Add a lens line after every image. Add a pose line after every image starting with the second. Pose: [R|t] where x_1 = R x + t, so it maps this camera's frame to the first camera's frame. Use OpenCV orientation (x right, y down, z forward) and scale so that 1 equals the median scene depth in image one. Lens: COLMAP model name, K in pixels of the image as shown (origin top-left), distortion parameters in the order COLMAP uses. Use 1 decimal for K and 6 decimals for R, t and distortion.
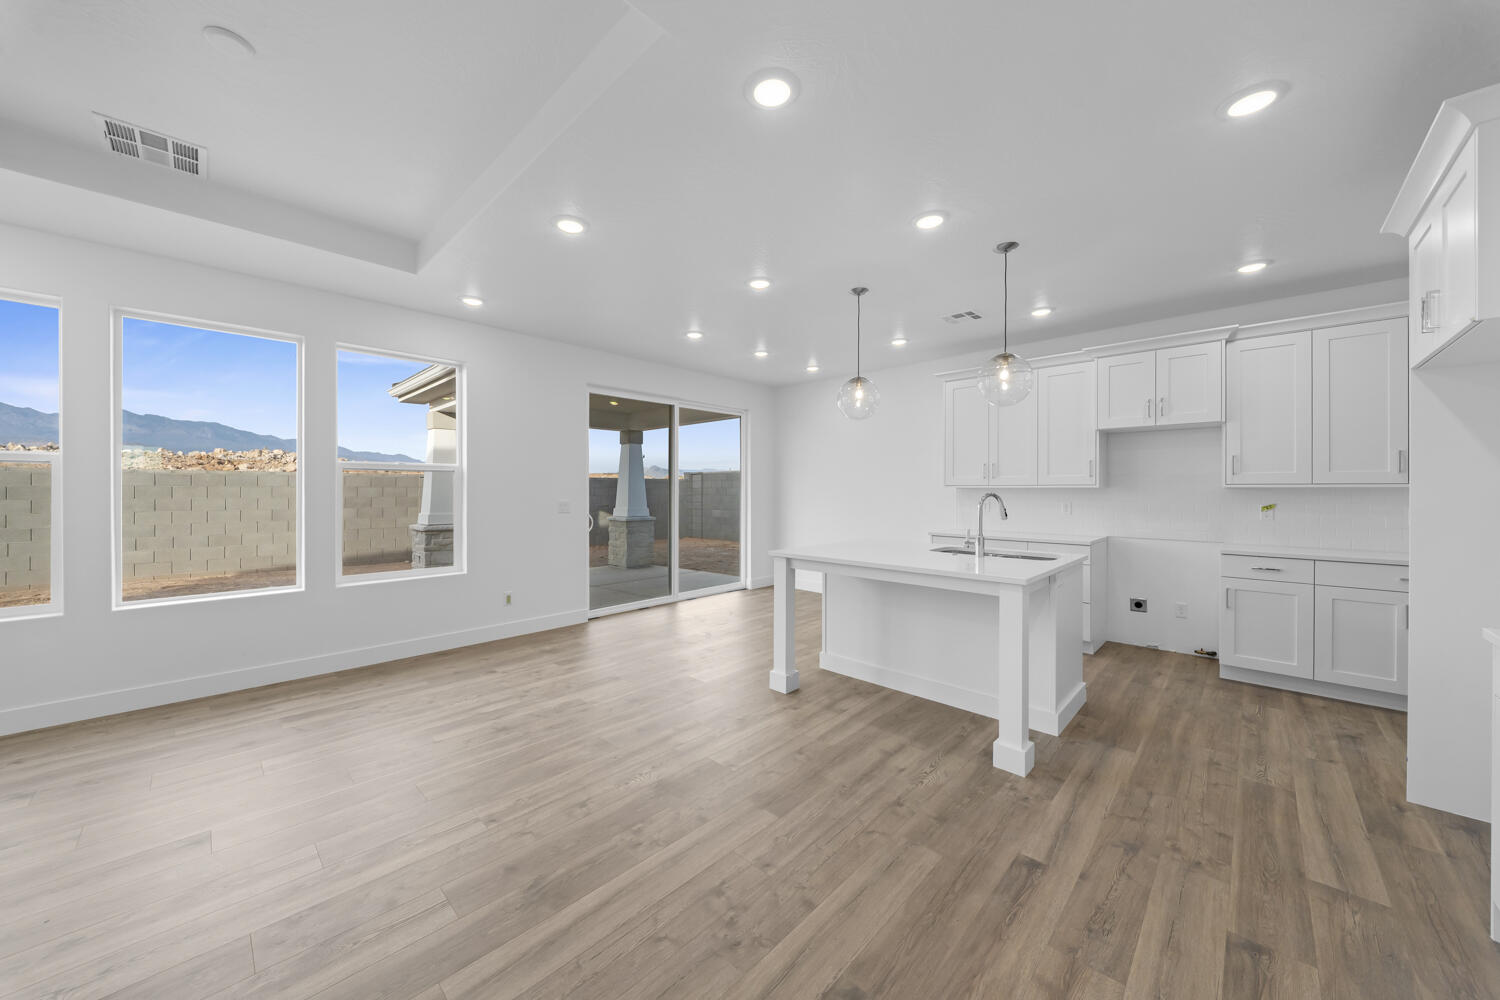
lens RADIAL K [[530.4, 0, 749.5], [0, 530.4, 493.1], [0, 0, 1]] dist [0.004268, -0.003382]
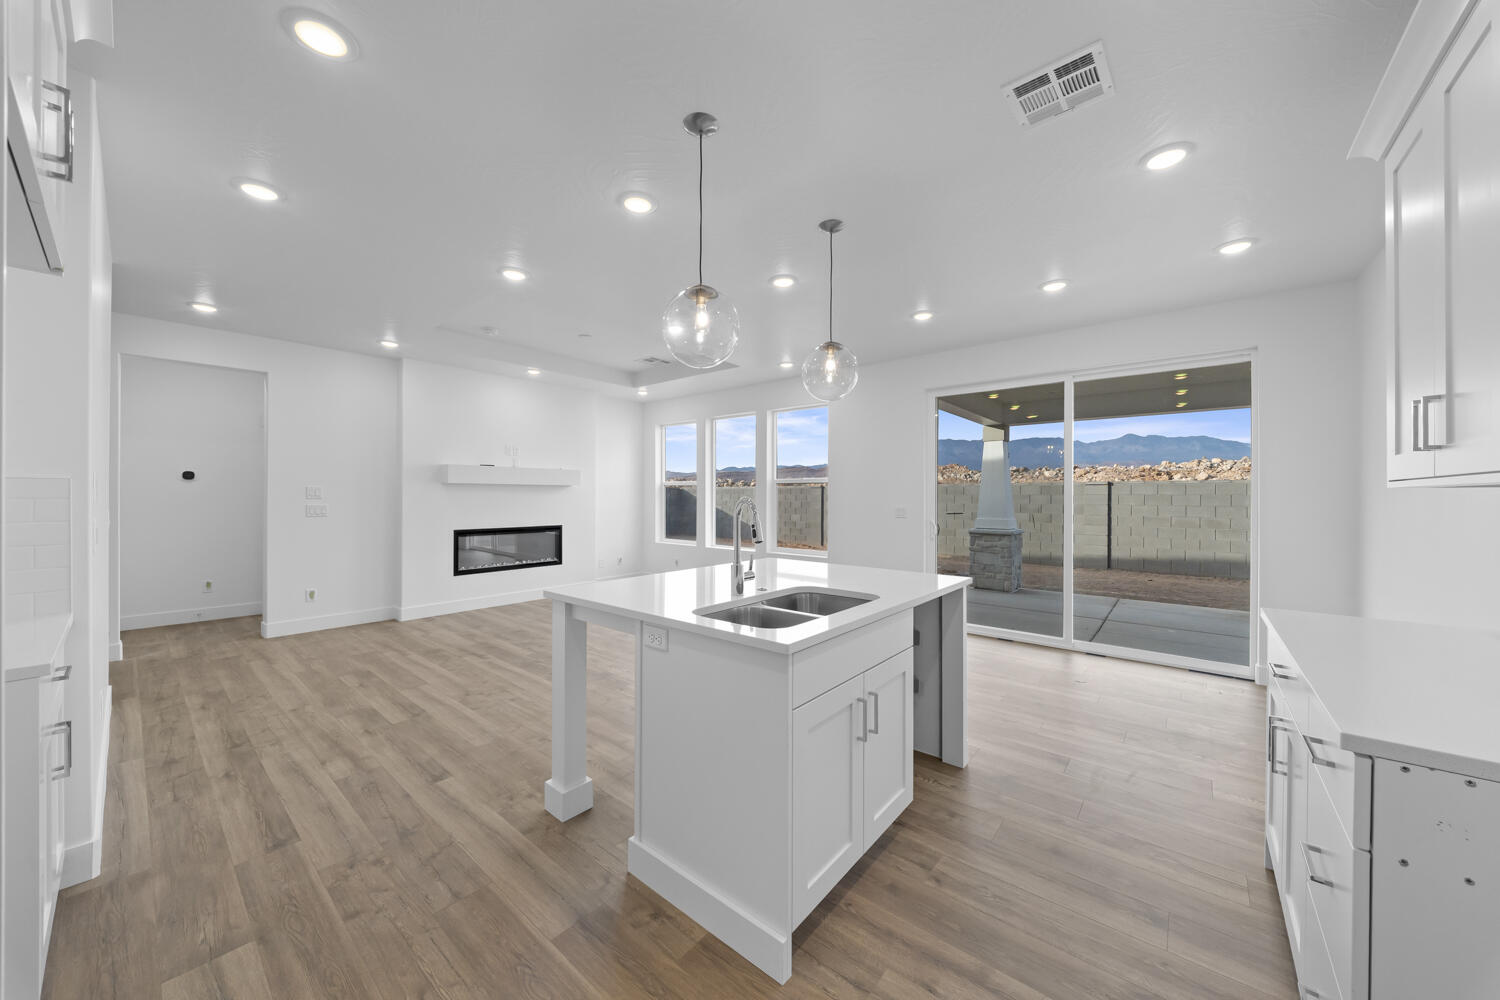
lens RADIAL K [[530.4, 0, 741.4], [0, 530.4, 497.6], [0, 0, 1]] dist [0.004268, -0.003382]
pose [[0.052542, 0.001164, -0.998618, 1.142786], [-0.009580, 0.999954, 0.000661, -0.000937], [0.998573, 0.009532, 0.052551, 1.016537]]
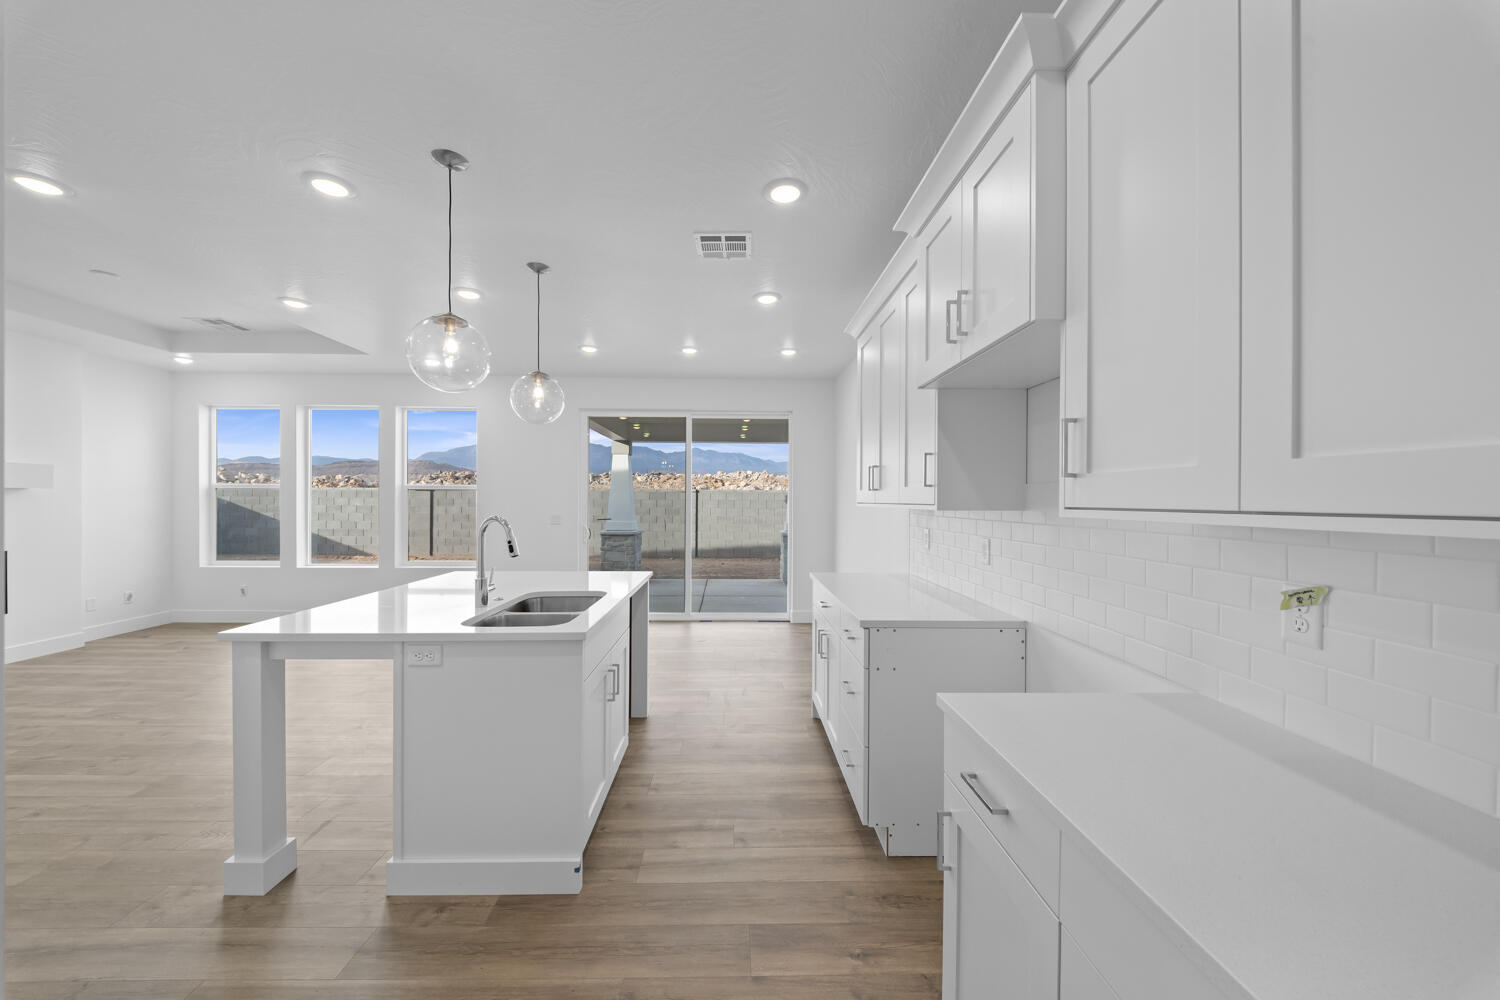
lens RADIAL K [[530.4, 0, 748.9], [0, 530.4, 504.0], [0, 0, 1]] dist [0.004268, -0.003382]
pose [[0.706844, 0.009066, -0.707312, 1.244100], [-0.009337, 0.999950, 0.003485, -0.023151], [0.707308, 0.004141, 0.706893, 0.786562]]
